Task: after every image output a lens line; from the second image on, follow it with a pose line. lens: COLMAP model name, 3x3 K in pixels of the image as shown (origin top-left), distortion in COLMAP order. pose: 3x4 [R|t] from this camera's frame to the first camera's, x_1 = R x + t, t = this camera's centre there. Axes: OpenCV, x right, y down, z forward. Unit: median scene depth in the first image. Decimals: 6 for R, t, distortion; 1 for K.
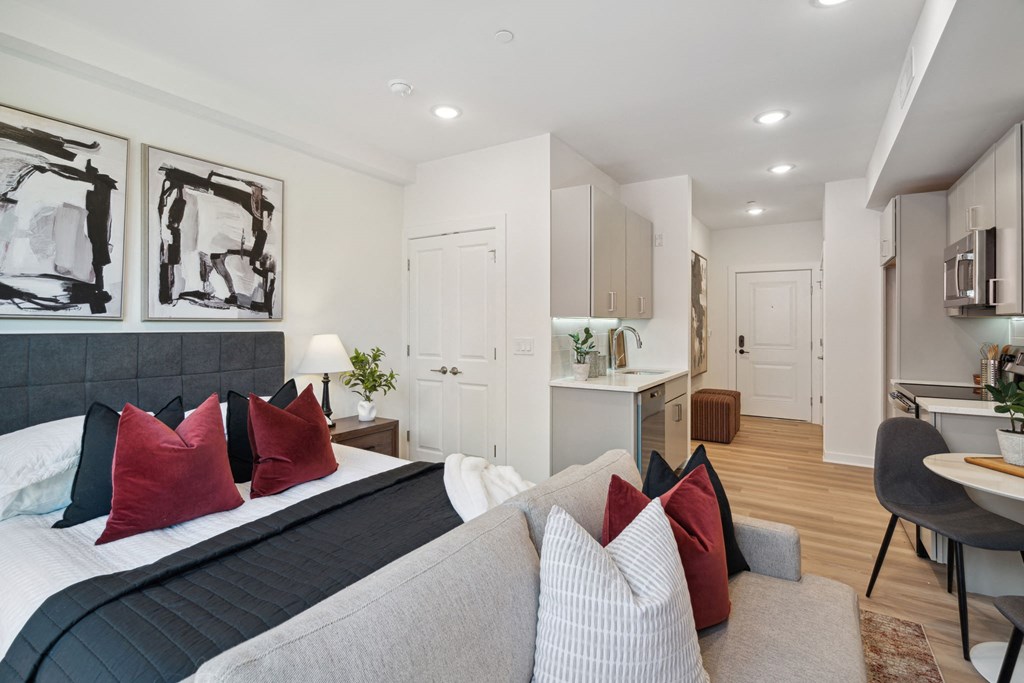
lens RADIAL K [[480.5, 0, 511.4], [0, 480.5, 318.1], [0, 0, 1]] dist [0.000357, 0.000439]
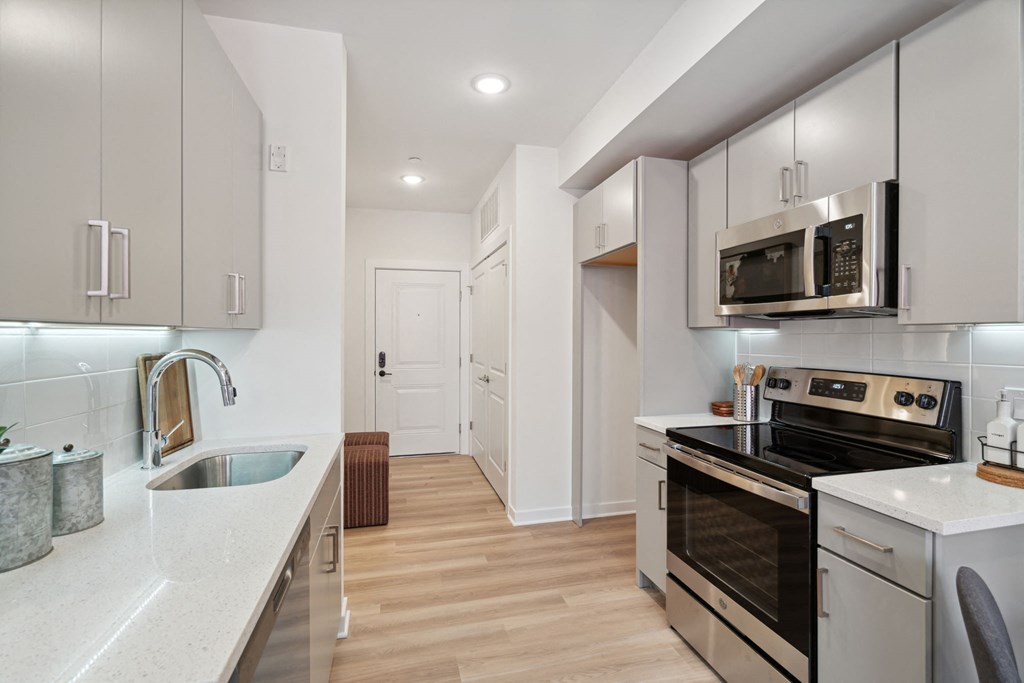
lens RADIAL K [[465.7, 0, 505.9], [0, 465.7, 337.6], [0, 0, 1]] dist [-0.001333, 0.000630]
pose [[0.700121, -0.006893, 0.713991, 0.140930], [-0.005579, 0.999870, 0.015123, 0.001564], [-0.714003, -0.014572, 0.699991, 0.530006]]
